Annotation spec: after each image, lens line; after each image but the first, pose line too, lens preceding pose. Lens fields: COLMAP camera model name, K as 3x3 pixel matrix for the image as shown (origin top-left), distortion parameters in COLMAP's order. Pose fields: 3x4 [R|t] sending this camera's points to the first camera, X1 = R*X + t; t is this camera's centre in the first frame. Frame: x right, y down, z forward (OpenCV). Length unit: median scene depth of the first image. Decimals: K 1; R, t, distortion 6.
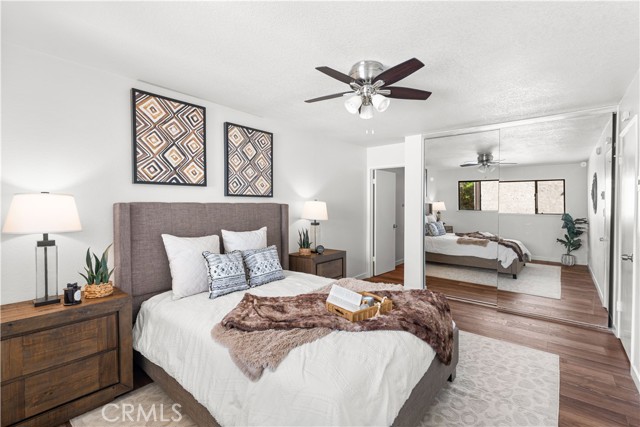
lens RADIAL K [[295.1, 0, 324.3], [0, 295.1, 211.8], [0, 0, 1]] dist [-0.005363, 0.000186]
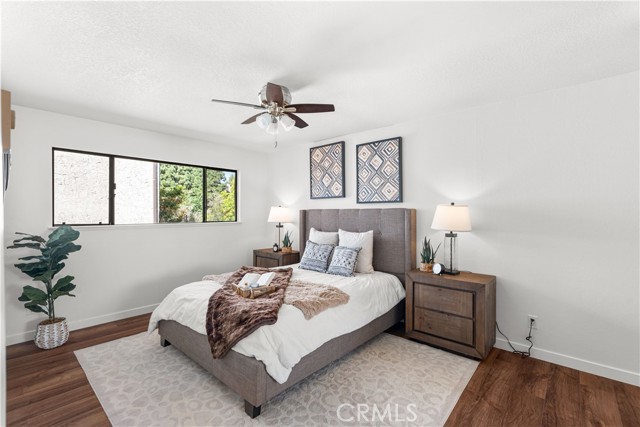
lens RADIAL K [[295.1, 0, 324.3], [0, 295.1, 211.8], [0, 0, 1]] dist [-0.005363, 0.000186]
pose [[-0.045899, 0.010349, -0.998892, 0.934960], [-0.008360, 0.999907, 0.010744, -0.029520], [0.998911, 0.008844, -0.045808, 0.910032]]
